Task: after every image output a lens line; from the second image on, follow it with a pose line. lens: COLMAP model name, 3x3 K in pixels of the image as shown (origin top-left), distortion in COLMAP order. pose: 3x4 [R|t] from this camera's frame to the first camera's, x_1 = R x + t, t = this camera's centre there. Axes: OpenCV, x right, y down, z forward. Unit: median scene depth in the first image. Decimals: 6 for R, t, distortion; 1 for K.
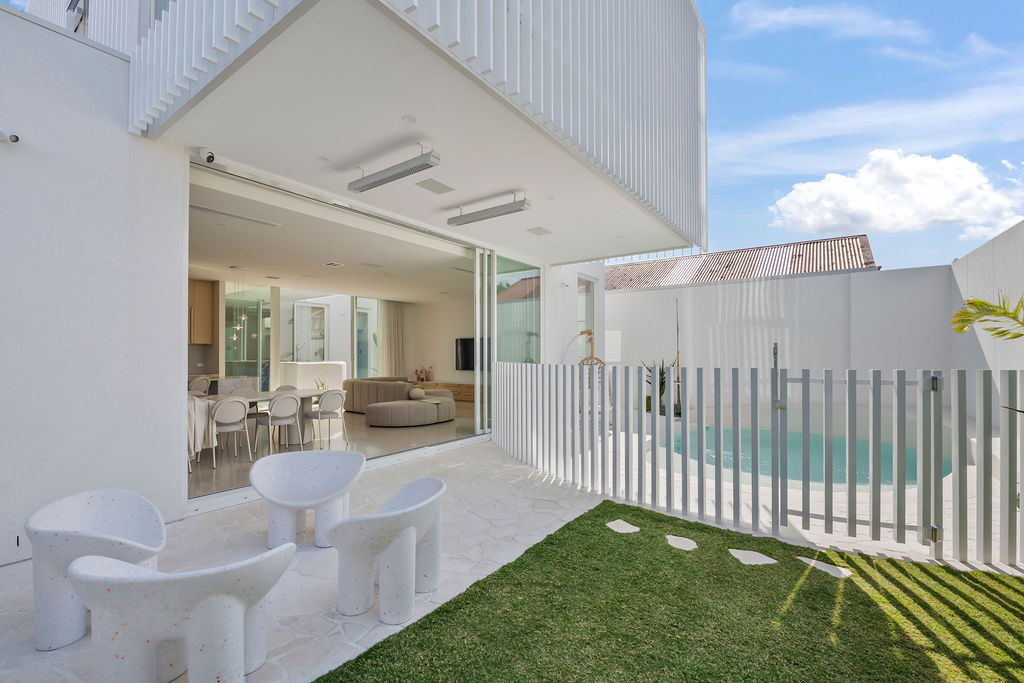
lens RADIAL K [[444.4, 0, 512.3], [0, 444.4, 352.4], [0, 0, 1]] dist [-0.002483, -0.000221]
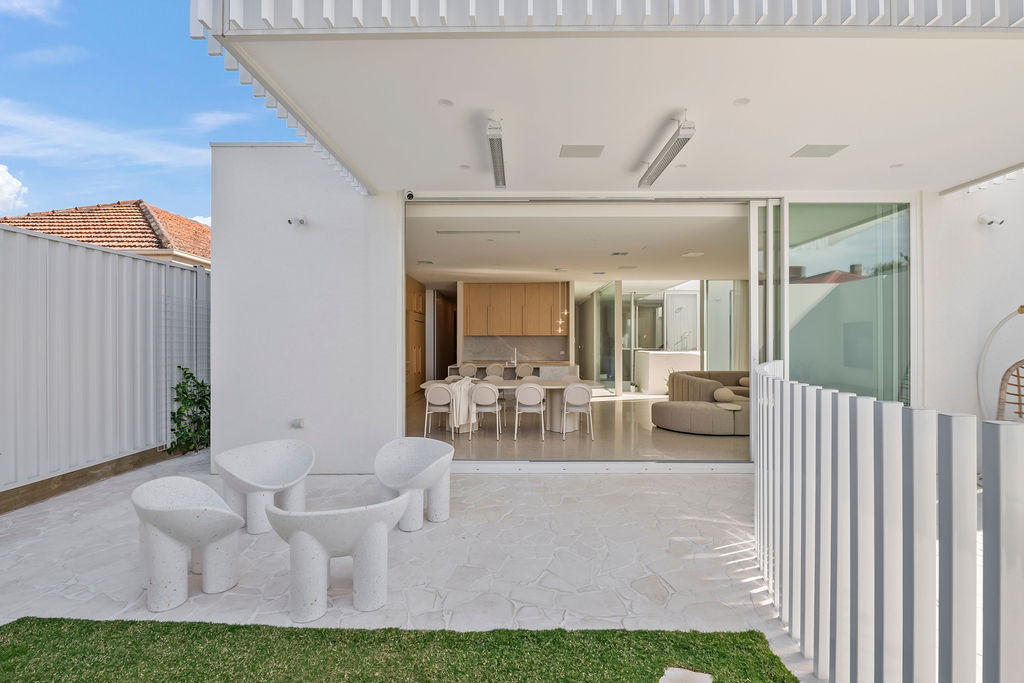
lens RADIAL K [[446.8, 0, 512.0], [0, 446.8, 341.5], [0, 0, 1]] dist [-0.011752, -0.000114]
pose [[0.572239, 0.003141, -0.820081, 0.407783], [0.004311, 0.999967, 0.006838, -0.020907], [0.820076, -0.007448, 0.572207, 0.383735]]
